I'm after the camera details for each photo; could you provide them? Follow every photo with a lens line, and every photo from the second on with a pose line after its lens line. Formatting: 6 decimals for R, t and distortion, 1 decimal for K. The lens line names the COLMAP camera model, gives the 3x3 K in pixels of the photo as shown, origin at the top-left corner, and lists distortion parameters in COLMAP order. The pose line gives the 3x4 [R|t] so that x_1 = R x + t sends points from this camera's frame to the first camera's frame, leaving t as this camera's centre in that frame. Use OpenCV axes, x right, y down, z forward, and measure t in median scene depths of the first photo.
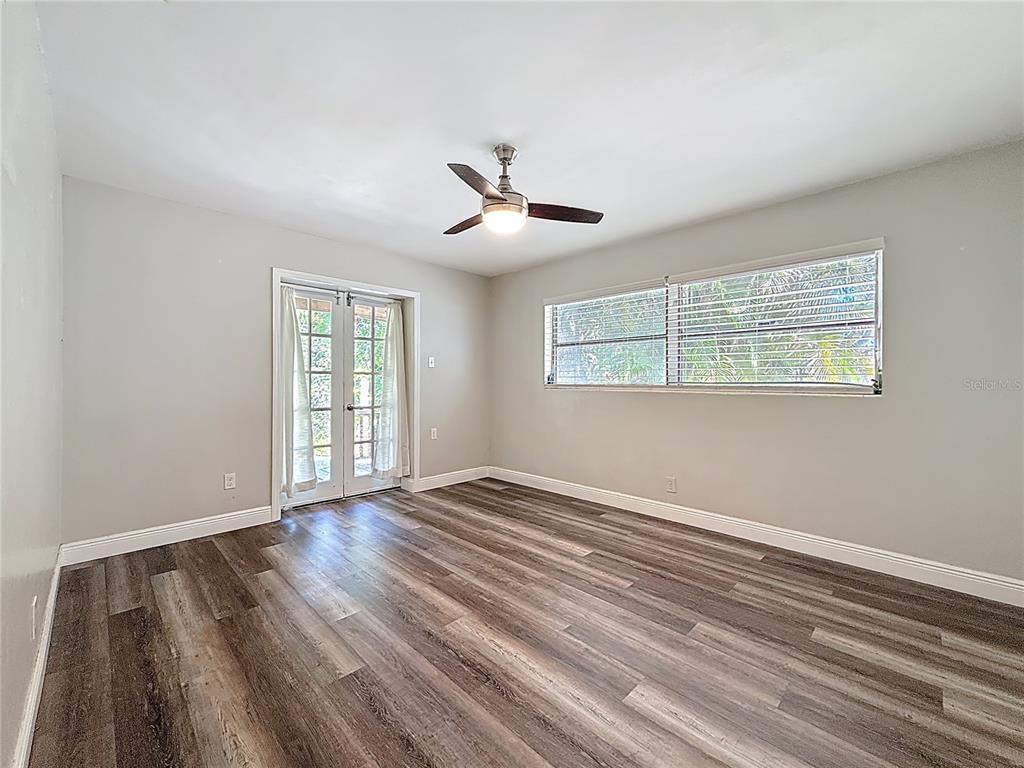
lens RADIAL K [[418.2, 0, 509.9], [0, 418.2, 381.6], [0, 0, 1]] dist [-0.000031, 0.000271]
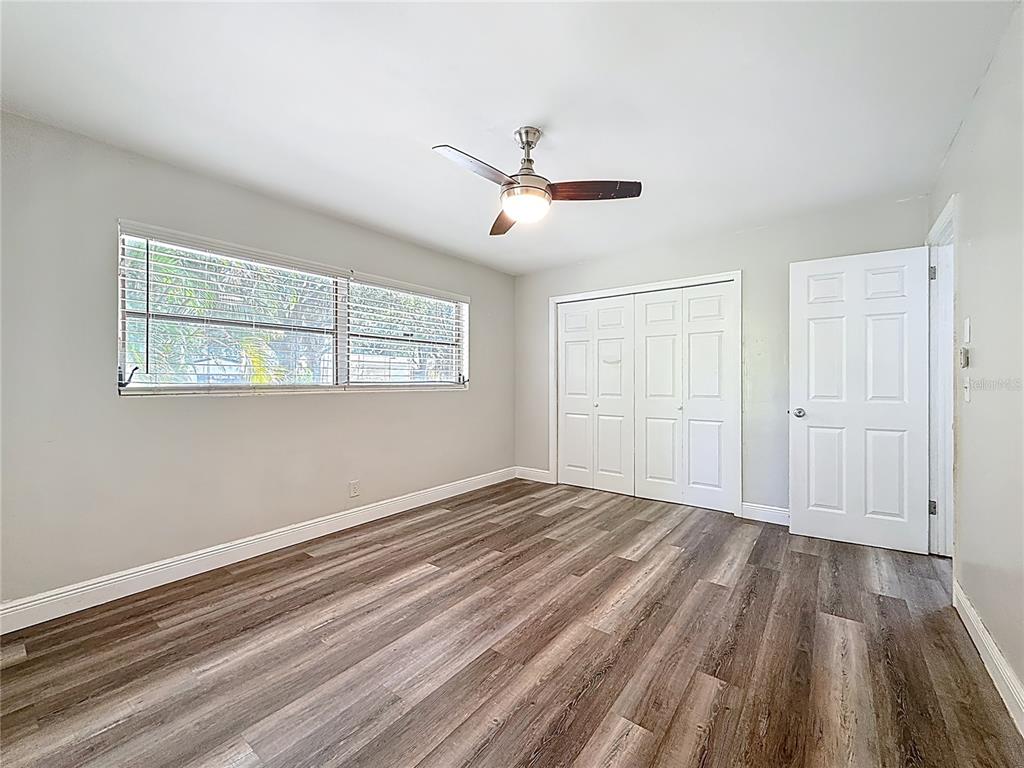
lens RADIAL K [[418.2, 0, 518.0], [0, 418.2, 381.9], [0, 0, 1]] dist [-0.000031, 0.000271]
pose [[-0.139472, -0.004978, 0.990213, -0.820159], [0.002587, 0.999982, 0.005391, -0.003308], [-0.990223, 0.003314, -0.139457, 1.015000]]
